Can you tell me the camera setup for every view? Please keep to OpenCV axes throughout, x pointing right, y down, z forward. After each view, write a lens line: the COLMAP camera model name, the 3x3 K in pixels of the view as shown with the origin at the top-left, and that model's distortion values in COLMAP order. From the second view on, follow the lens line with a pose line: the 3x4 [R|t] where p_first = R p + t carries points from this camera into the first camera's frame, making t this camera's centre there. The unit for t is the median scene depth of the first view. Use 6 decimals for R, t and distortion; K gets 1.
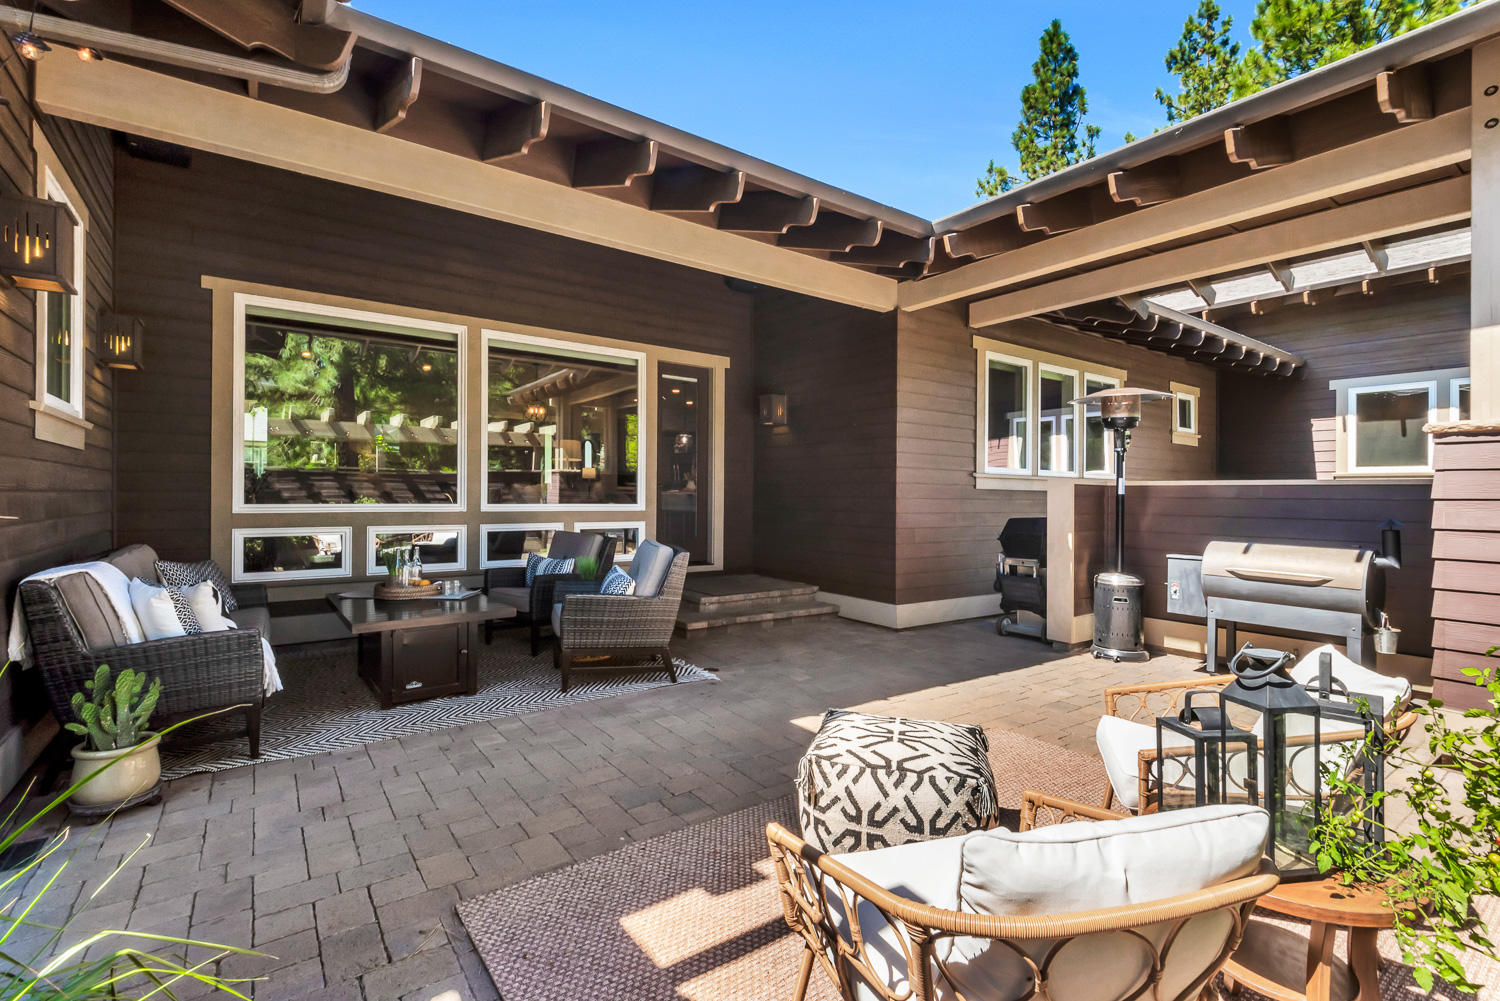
lens RADIAL K [[686.1, 0, 757.9], [0, 686.1, 496.7], [0, 0, 1]] dist [-0.005703, -0.002198]
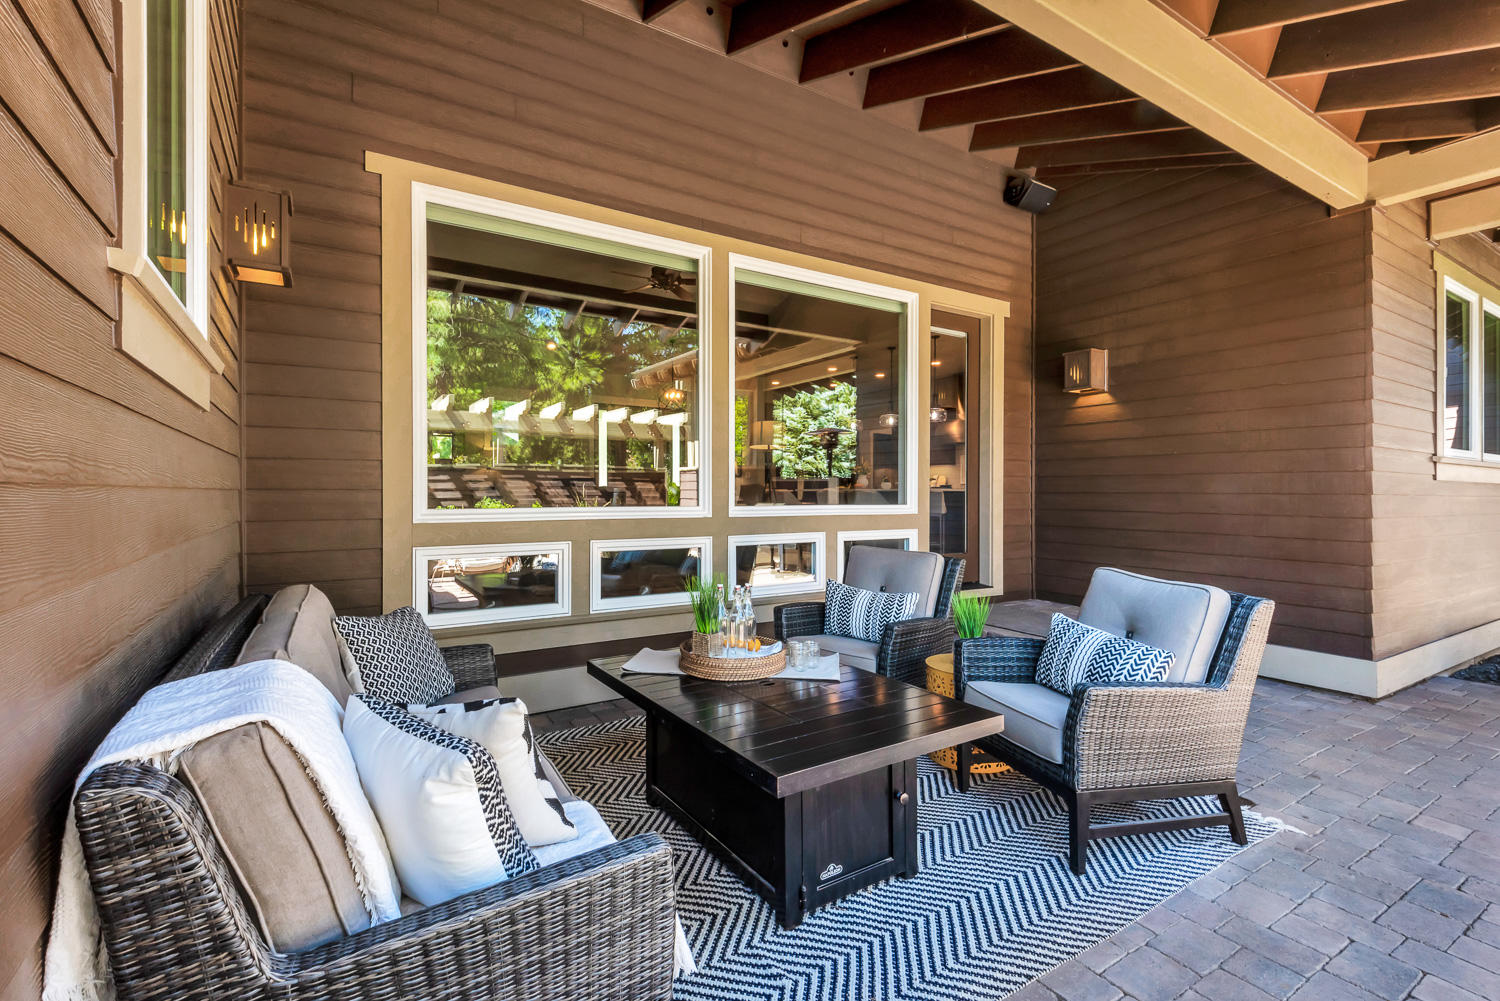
lens RADIAL K [[686.1, 0, 743.6], [0, 686.1, 497.3], [0, 0, 1]] dist [-0.005703, -0.002198]
pose [[0.996312, -0.006120, -0.085590, -0.330897], [0.006513, 0.999970, 0.004305, -0.001060], [0.085561, -0.004847, 0.996321, 0.313843]]
